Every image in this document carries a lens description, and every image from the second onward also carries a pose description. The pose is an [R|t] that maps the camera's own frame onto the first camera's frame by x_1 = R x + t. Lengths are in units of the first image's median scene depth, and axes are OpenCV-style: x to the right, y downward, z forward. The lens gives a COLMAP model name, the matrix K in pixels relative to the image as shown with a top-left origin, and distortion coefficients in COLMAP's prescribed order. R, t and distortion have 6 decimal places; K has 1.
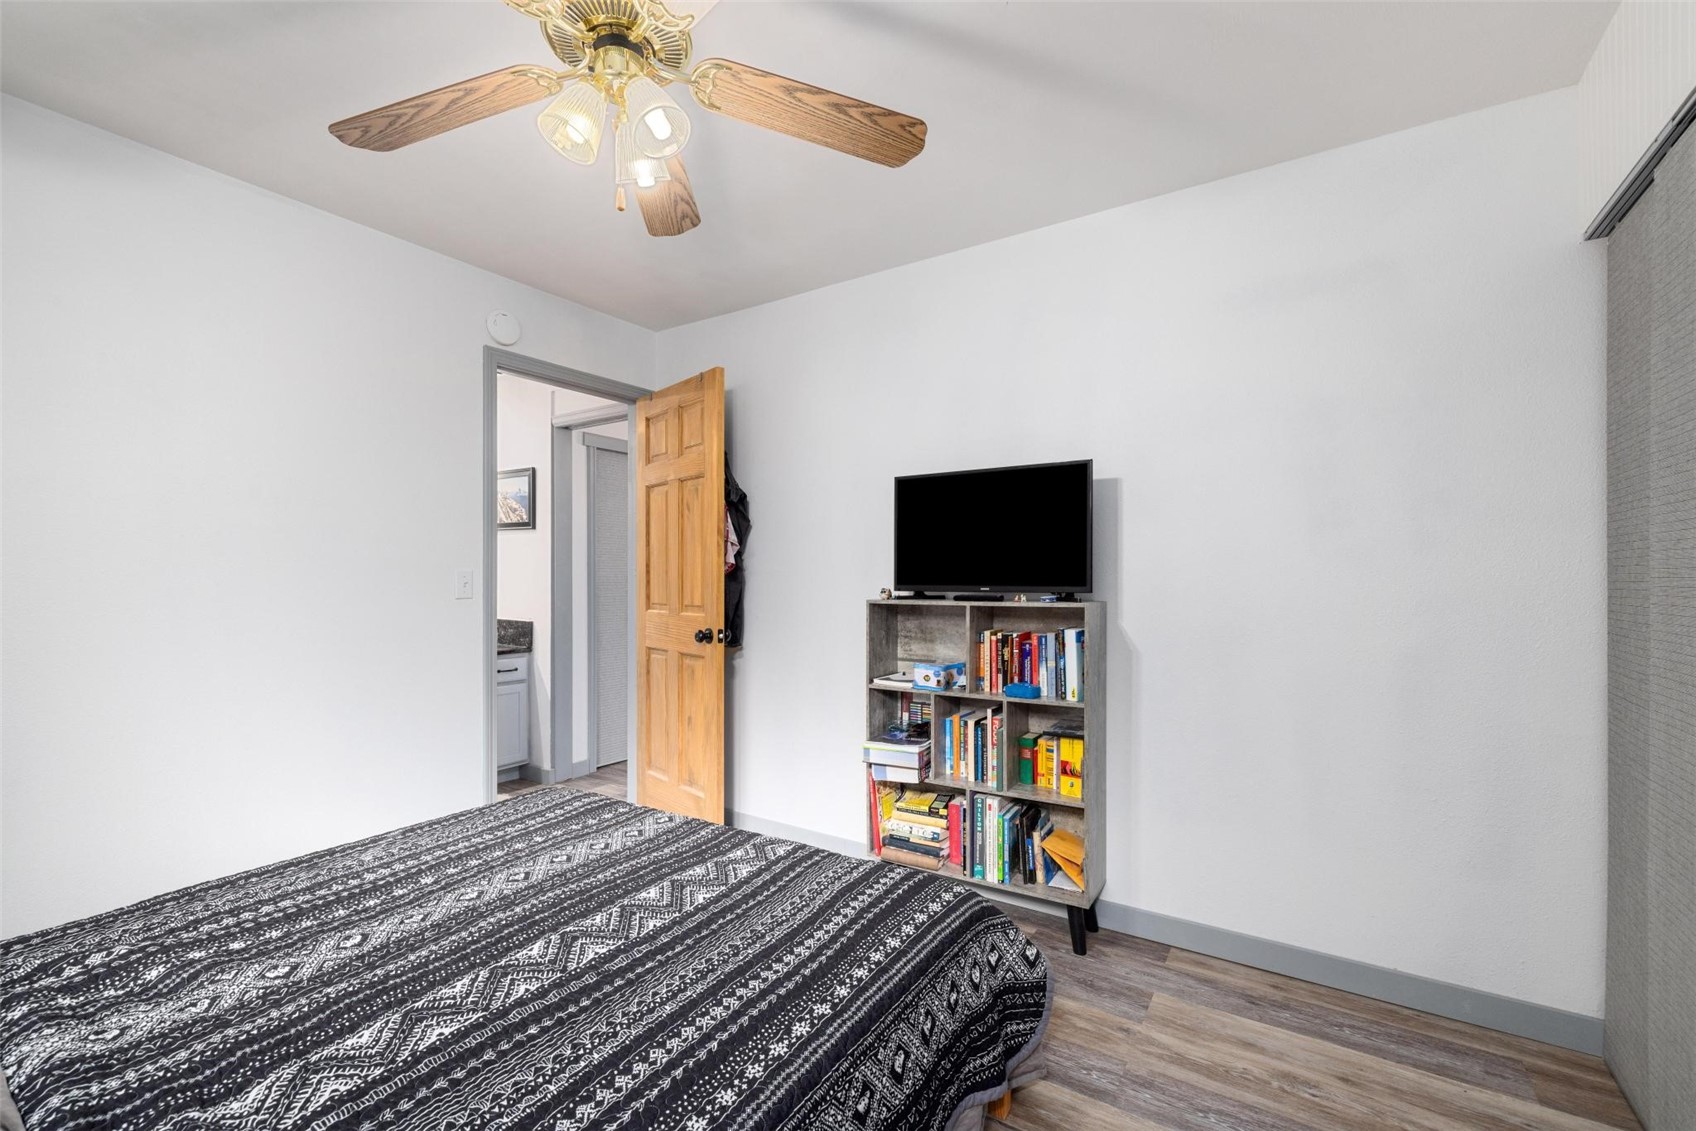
lens RADIAL K [[703.0, 0, 861.5], [0, 703.0, 555.1], [0, 0, 1]] dist [0.020409, -0.000038]
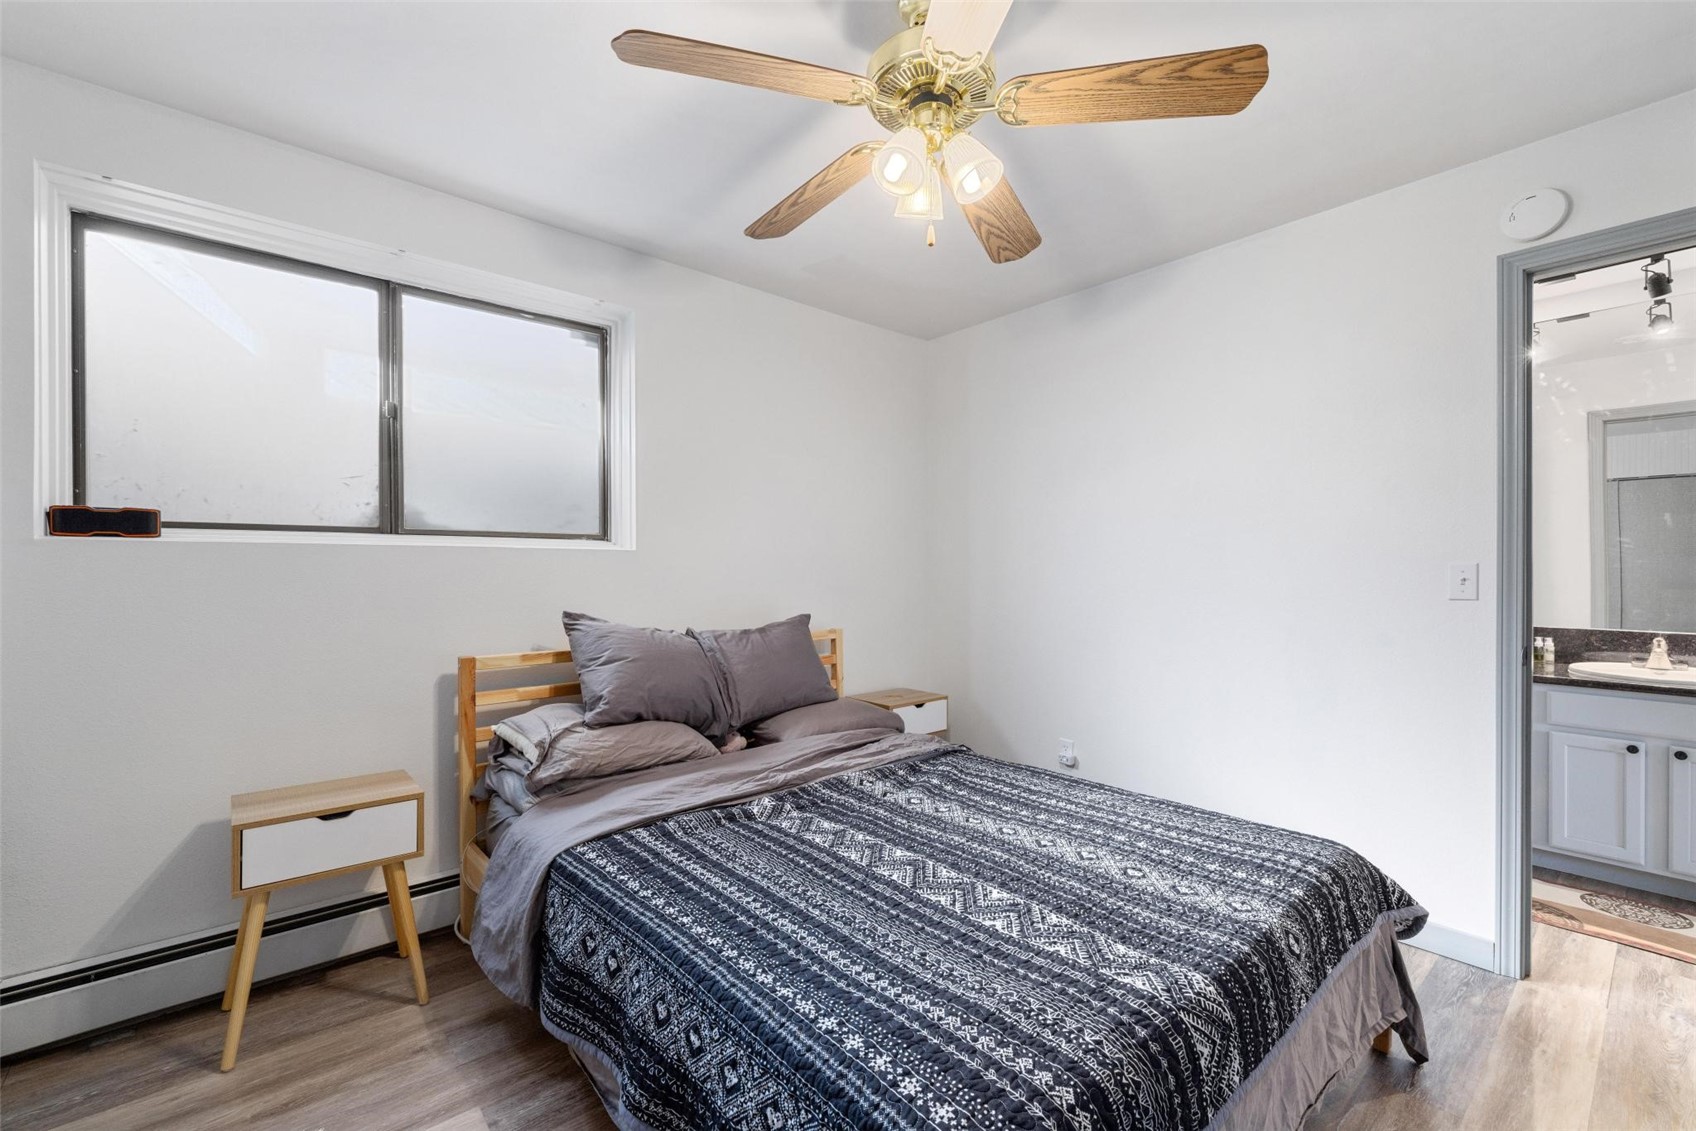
lens RADIAL K [[703.0, 0, 863.6], [0, 703.0, 581.1], [0, 0, 1]] dist [0.020409, -0.000038]
pose [[-0.274829, 0.010502, -0.961436, 0.765613], [0.035337, 0.999375, 0.000816, 0.031676], [0.960843, -0.033750, -0.275029, 1.198769]]
